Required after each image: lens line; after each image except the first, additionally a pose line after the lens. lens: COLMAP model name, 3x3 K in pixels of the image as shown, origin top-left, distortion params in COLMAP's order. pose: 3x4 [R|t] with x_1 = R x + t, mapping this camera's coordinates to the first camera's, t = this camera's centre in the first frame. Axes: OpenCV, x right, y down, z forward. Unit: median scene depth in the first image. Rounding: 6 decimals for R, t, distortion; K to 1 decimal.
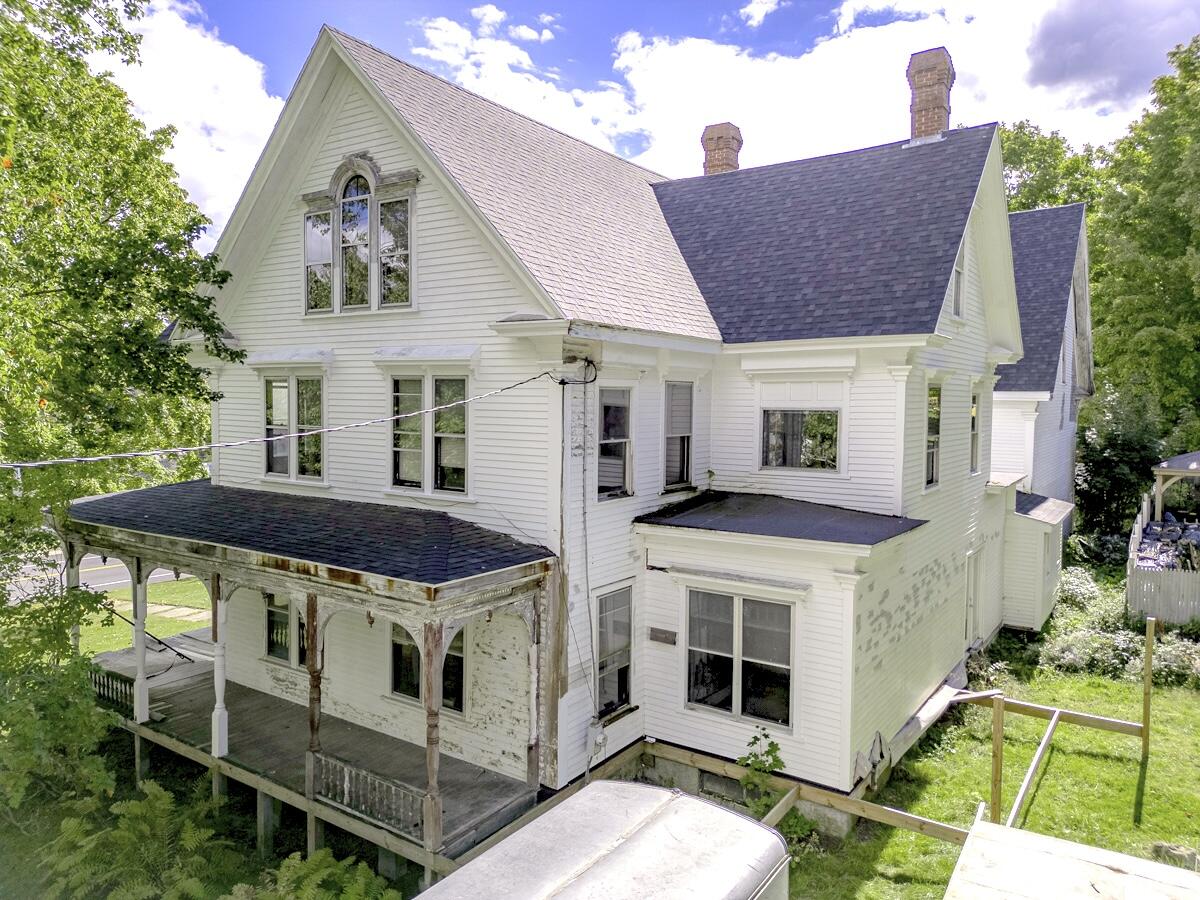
lens RADIAL K [[843.5, 0, 607.1], [0, 843.5, 446.7], [0, 0, 1]] dist [0.065184, -0.050652]
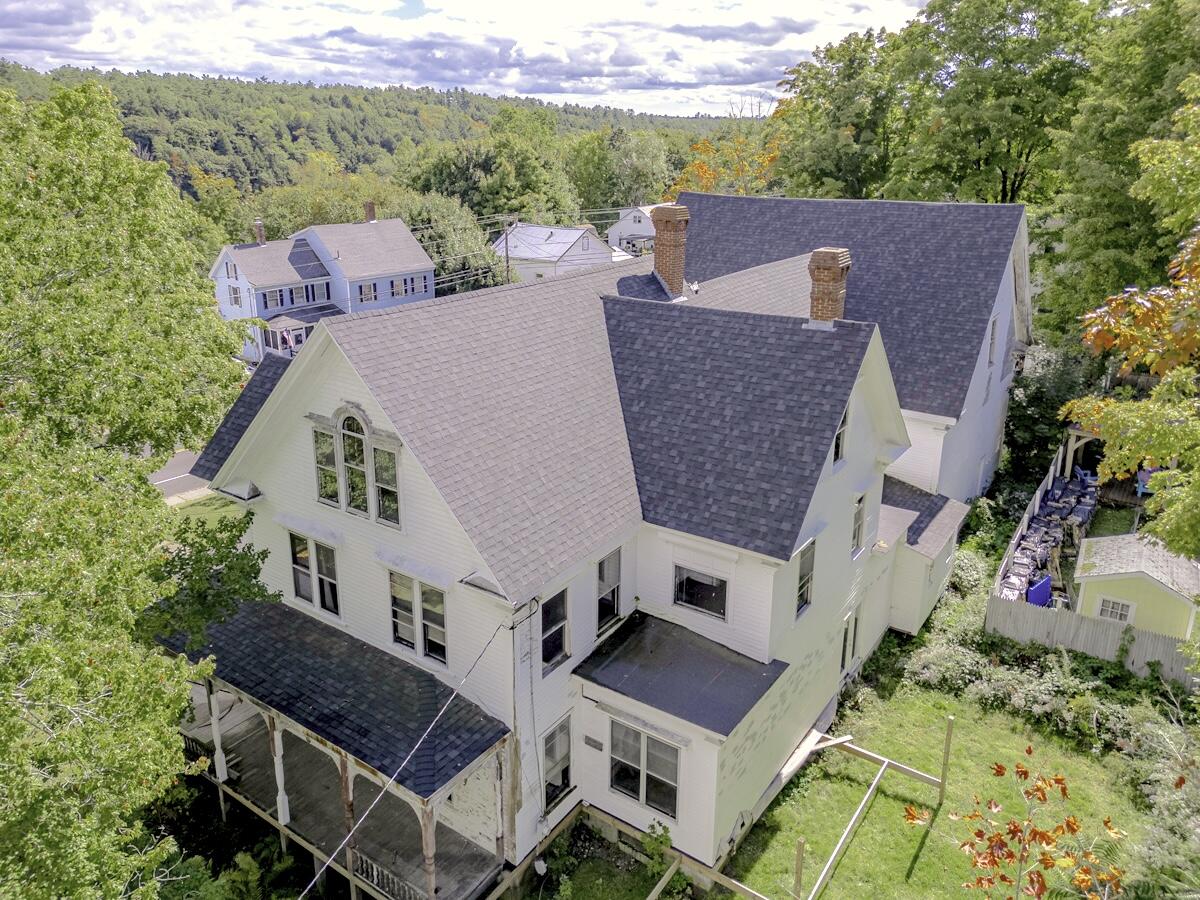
lens RADIAL K [[842.8, 0, 600.0], [0, 842.8, 450.0], [0, 0, 1]] dist [0.046698, -0.008297]
pose [[0.999997, -0.000636, -0.002392, 0.080457], [0.001168, 0.973275, 0.229641, -0.567550], [0.002182, -0.229643, 0.973273, -0.247704]]
